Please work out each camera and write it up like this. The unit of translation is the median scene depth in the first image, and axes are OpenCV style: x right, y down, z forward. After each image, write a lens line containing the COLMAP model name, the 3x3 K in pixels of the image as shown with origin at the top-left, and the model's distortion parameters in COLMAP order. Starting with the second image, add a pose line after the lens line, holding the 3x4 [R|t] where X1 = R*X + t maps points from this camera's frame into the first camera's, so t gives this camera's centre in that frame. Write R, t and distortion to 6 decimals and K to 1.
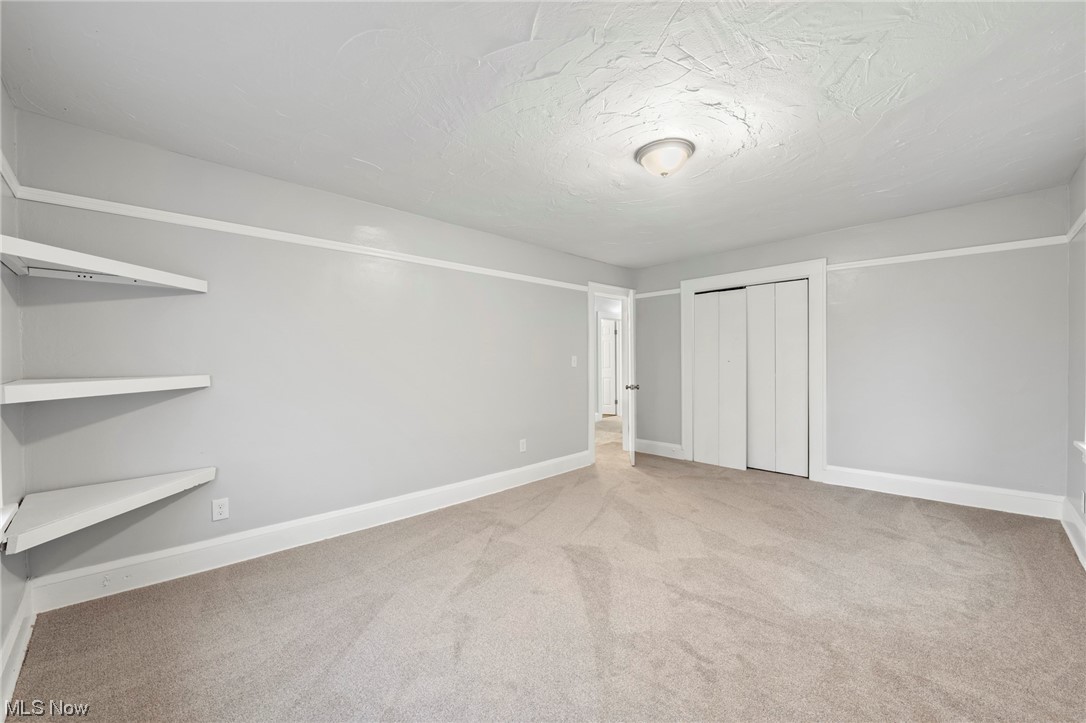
lens RADIAL K [[433.9, 0, 545.1], [0, 433.9, 361.0], [0, 0, 1]] dist [-0.002645, -0.000036]
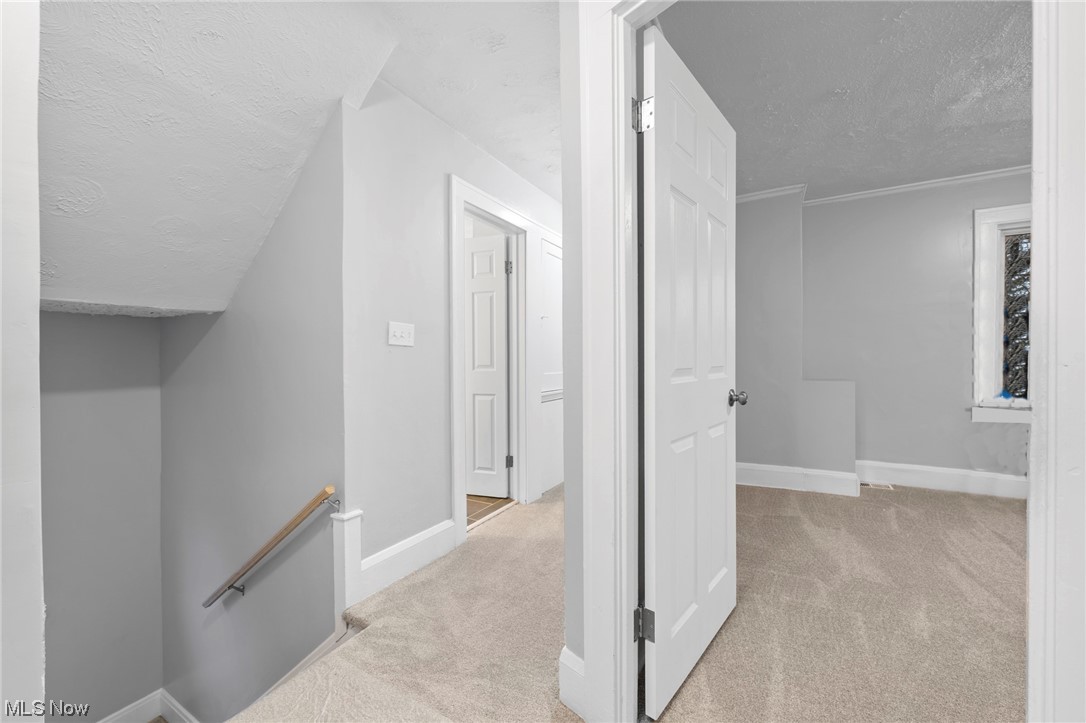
lens RADIAL K [[433.9, 0, 541.5], [0, 433.9, 360.9], [0, 0, 1]] dist [-0.002645, -0.000036]
pose [[0.964010, -0.005298, 0.265814, 0.093547], [0.004473, 0.999983, 0.003709, 0.008870], [-0.265830, -0.002386, 0.964017, 0.644084]]
